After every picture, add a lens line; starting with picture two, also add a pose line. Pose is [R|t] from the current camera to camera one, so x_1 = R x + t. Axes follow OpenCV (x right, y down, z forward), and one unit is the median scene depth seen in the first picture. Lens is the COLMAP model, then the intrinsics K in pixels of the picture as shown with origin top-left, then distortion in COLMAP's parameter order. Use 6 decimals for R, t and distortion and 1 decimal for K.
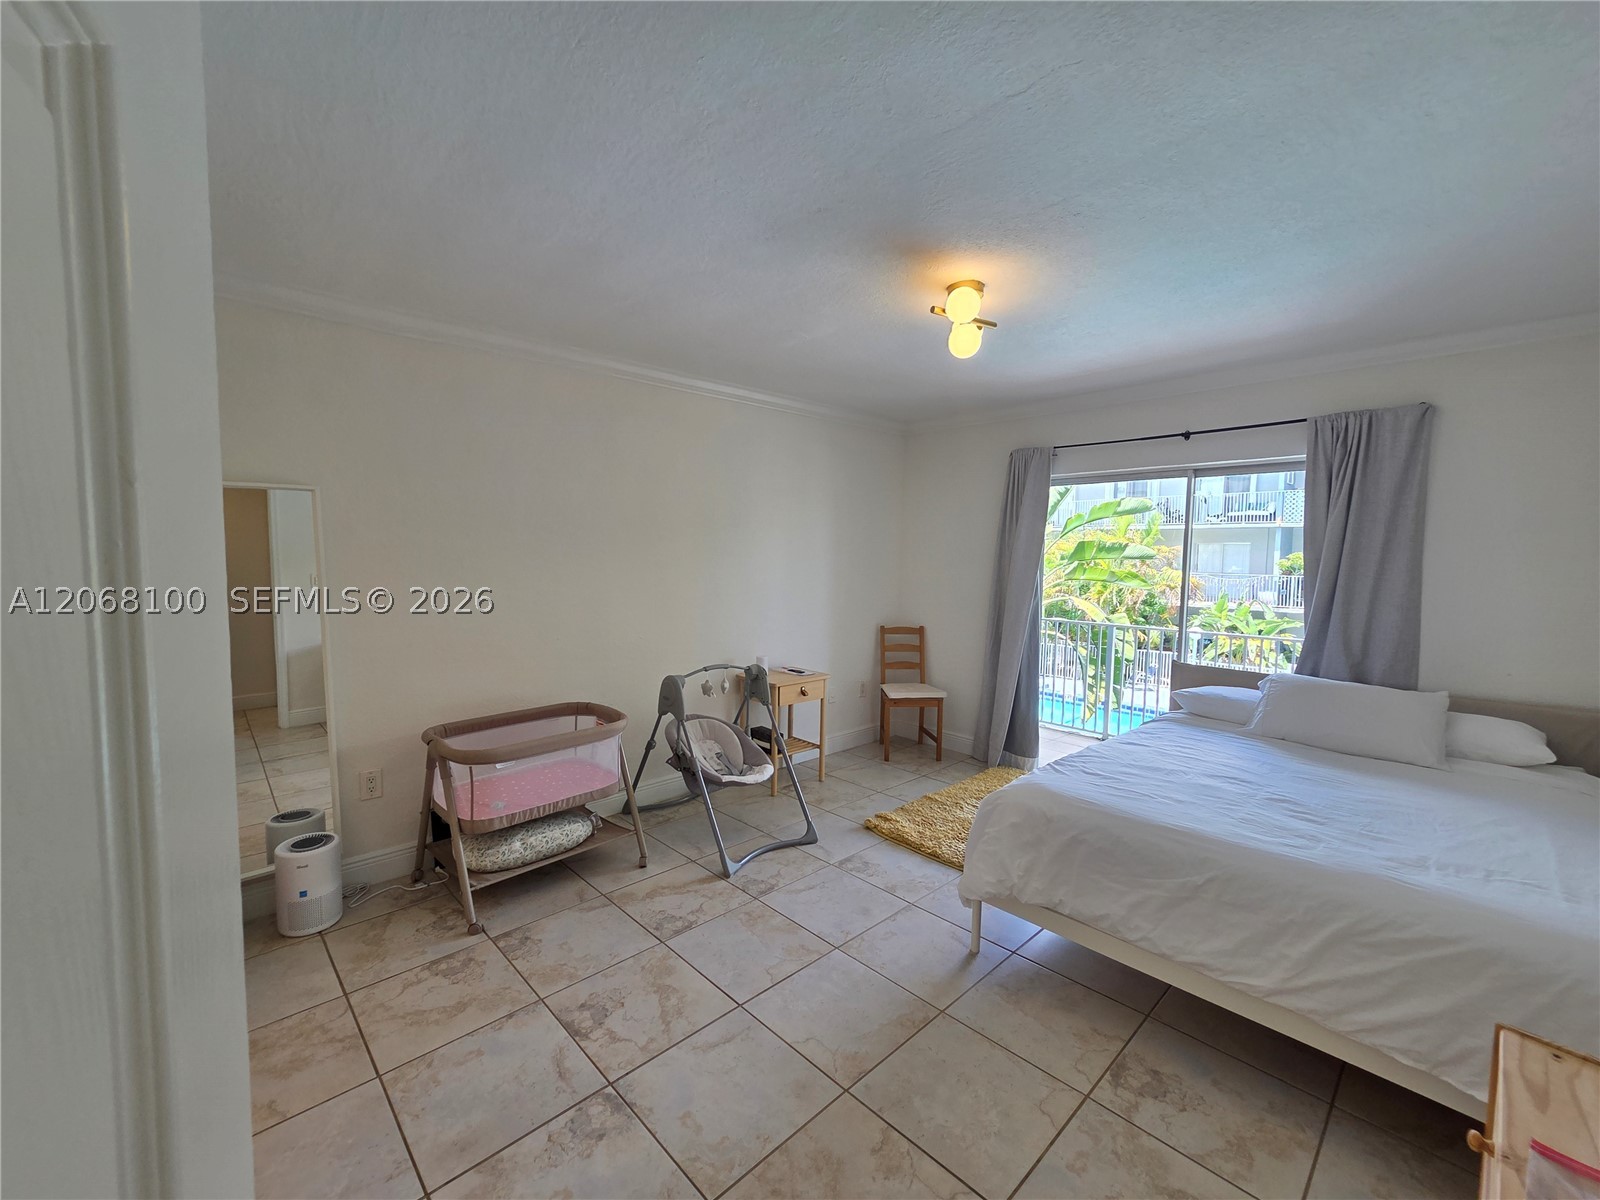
lens RADIAL K [[654.4, 0, 792.3], [0, 654.4, 601.9], [0, 0, 1]] dist [0.003820, -0.000461]
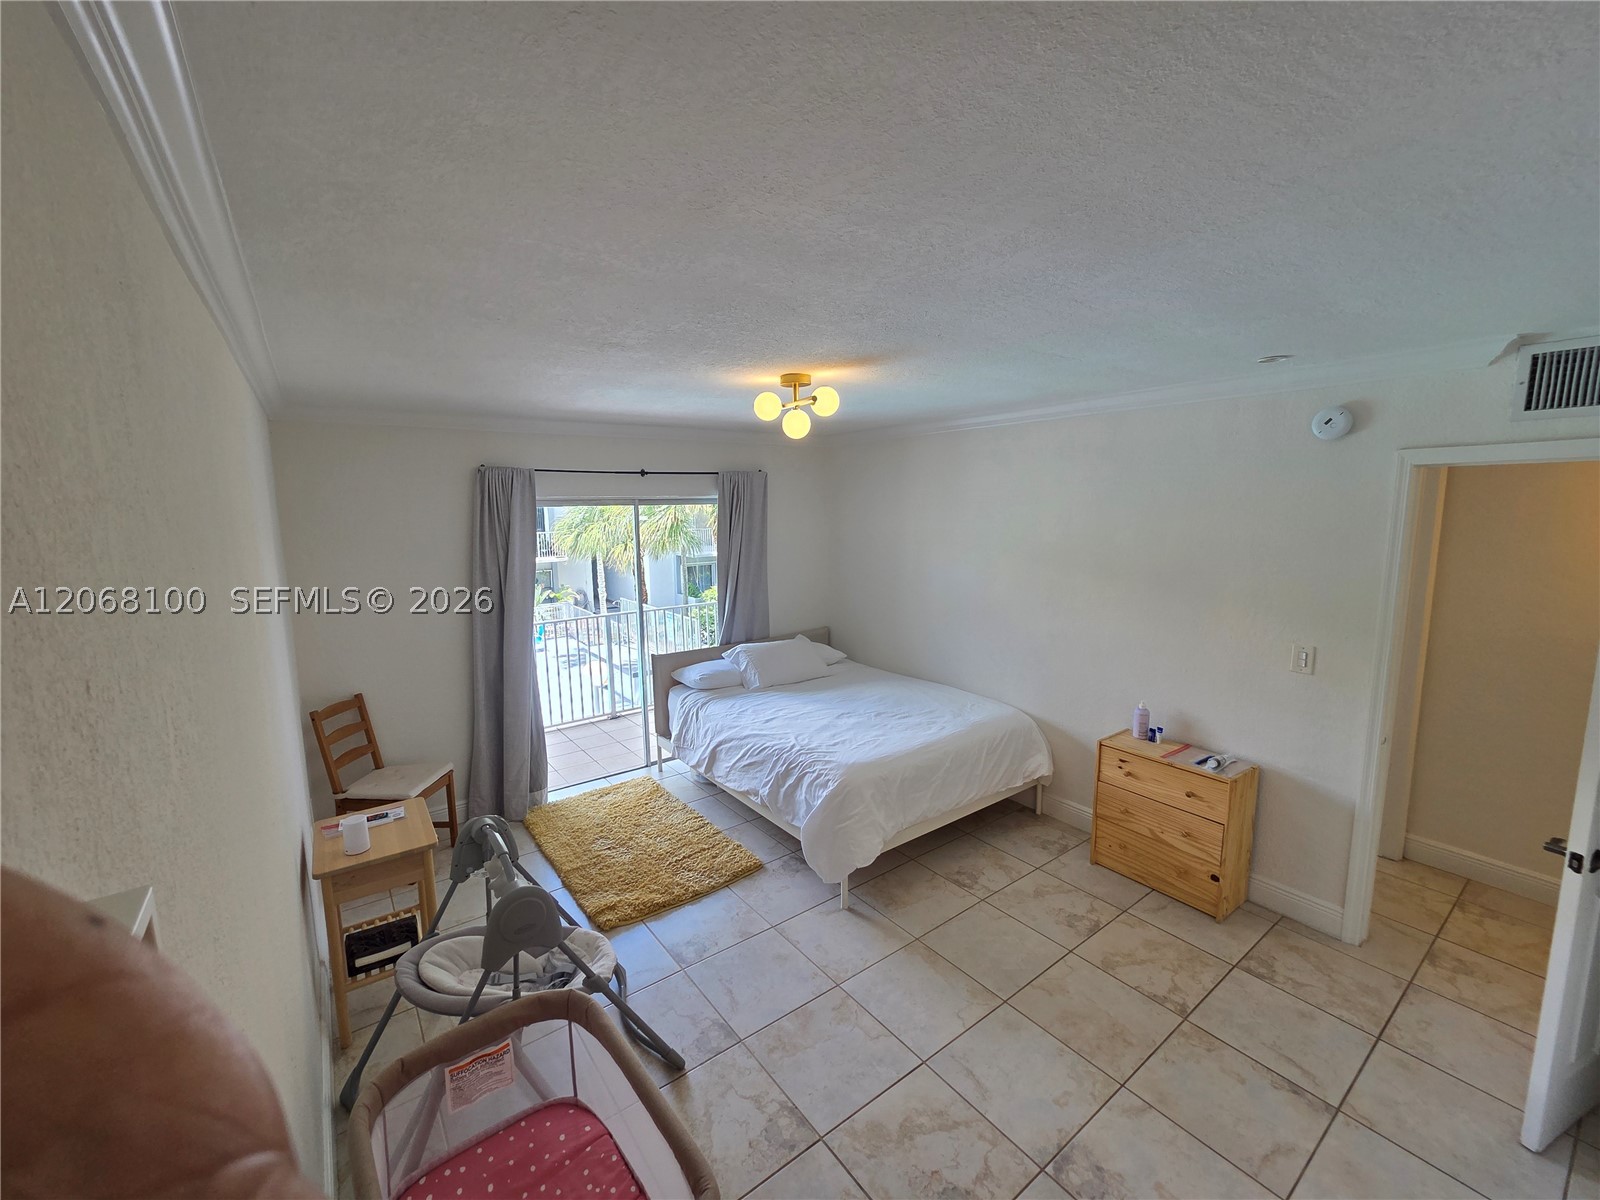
lens RADIAL K [[654.4, 0, 787.5], [0, 654.4, 595.8], [0, 0, 1]] dist [0.003820, -0.000461]
pose [[0.129664, -0.154945, 0.979377, -1.047600], [0.093296, 0.985240, 0.143520, -0.314661], [-0.987159, 0.072763, 0.142206, 1.016471]]
